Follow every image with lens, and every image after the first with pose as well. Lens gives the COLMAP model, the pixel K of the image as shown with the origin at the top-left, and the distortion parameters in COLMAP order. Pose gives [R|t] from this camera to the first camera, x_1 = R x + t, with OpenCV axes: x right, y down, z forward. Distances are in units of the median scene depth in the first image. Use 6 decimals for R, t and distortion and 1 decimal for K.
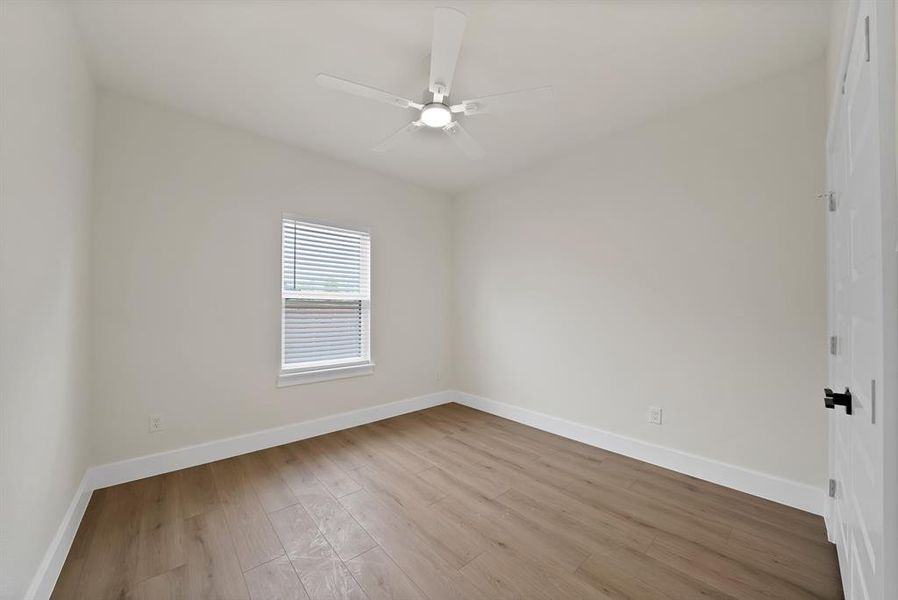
lens RADIAL K [[341.4, 0, 455.0], [0, 341.4, 301.6], [0, 0, 1]] dist [-0.000061, -0.000054]
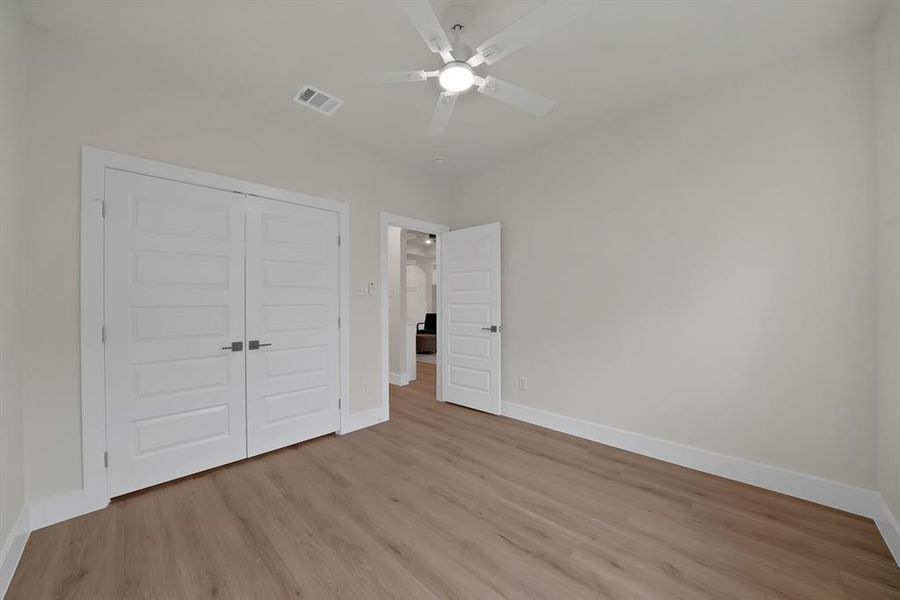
lens RADIAL K [[325.0, 0, 453.3], [0, 325.0, 303.2], [0, 0, 1]] dist [-0.001066, -0.000114]
pose [[-0.996545, 0.003537, -0.082981, 0.023002], [0.005369, 0.999746, -0.021868, 0.042384], [0.082883, -0.022238, -0.996311, 1.833317]]
